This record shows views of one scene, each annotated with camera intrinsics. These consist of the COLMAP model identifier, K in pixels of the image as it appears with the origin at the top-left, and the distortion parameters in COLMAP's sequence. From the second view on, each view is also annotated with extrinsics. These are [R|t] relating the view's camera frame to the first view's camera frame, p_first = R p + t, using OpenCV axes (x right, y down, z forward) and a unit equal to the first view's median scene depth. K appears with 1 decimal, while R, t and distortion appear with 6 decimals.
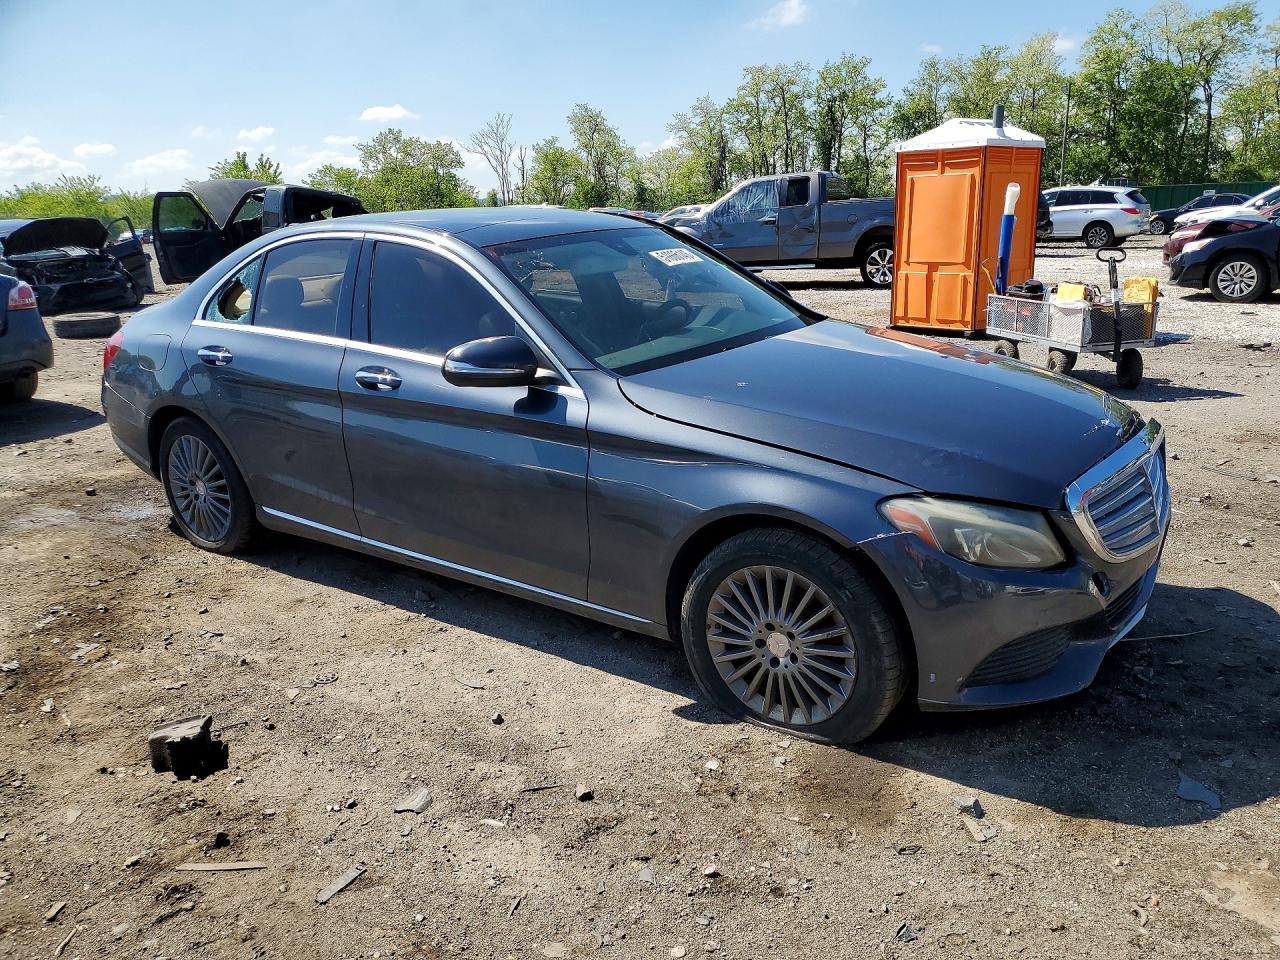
lens RADIAL K [[1052.0, 0, 639.4], [0, 1052.0, 476.0], [0, 0, 1]] dist [0.011699, -0.007523]
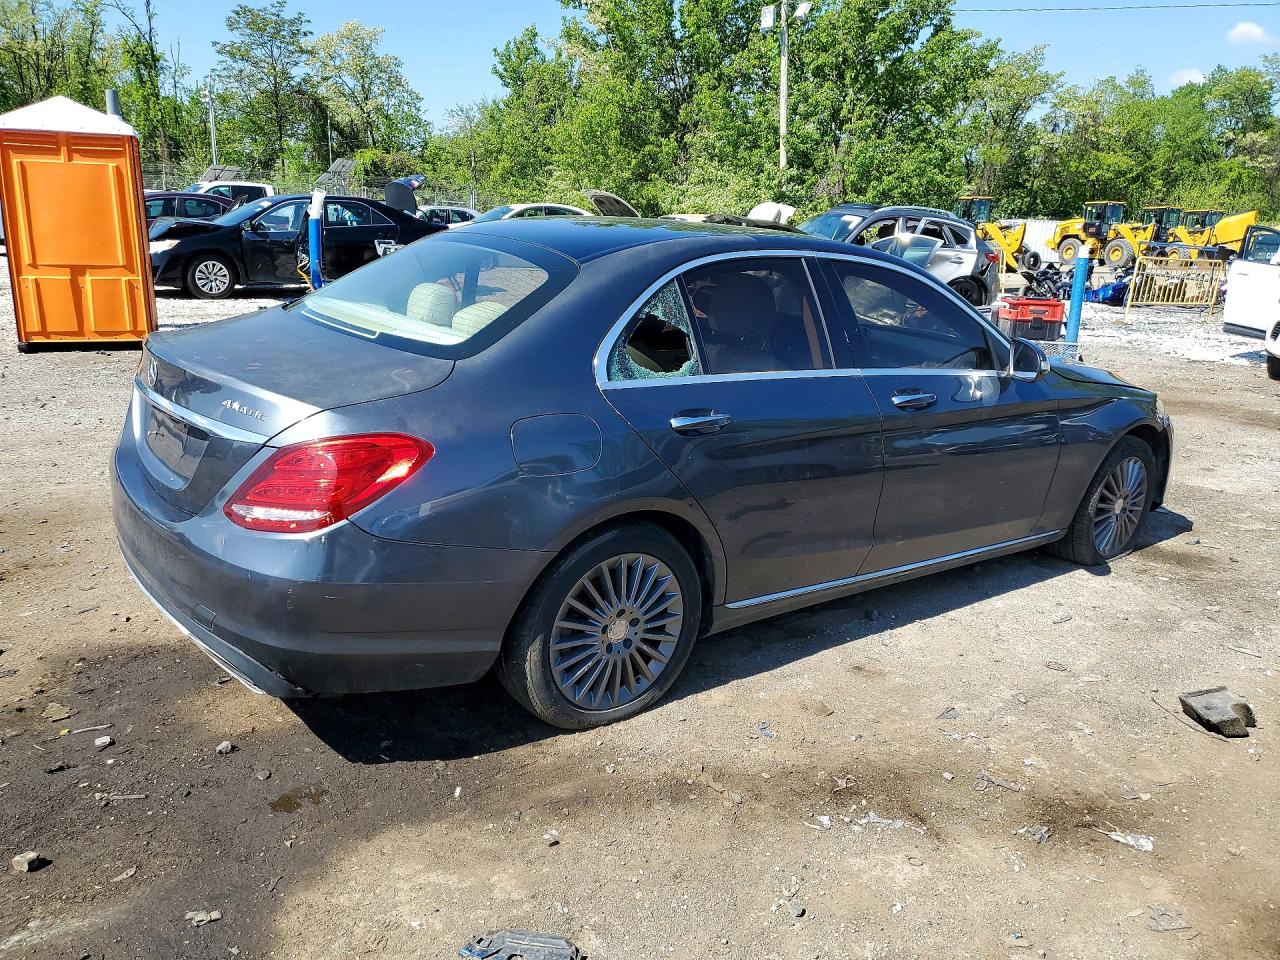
lens RADIAL K [[1052.0, 0, 638.1], [0, 1052.0, 487.0], [0, 0, 1]] dist [0.011699, -0.007523]
pose [[0.231753, -0.211127, 0.949587, -0.456382], [0.193048, 0.966730, 0.167824, -0.083406], [-0.953427, 0.144422, 0.264800, 0.360176]]
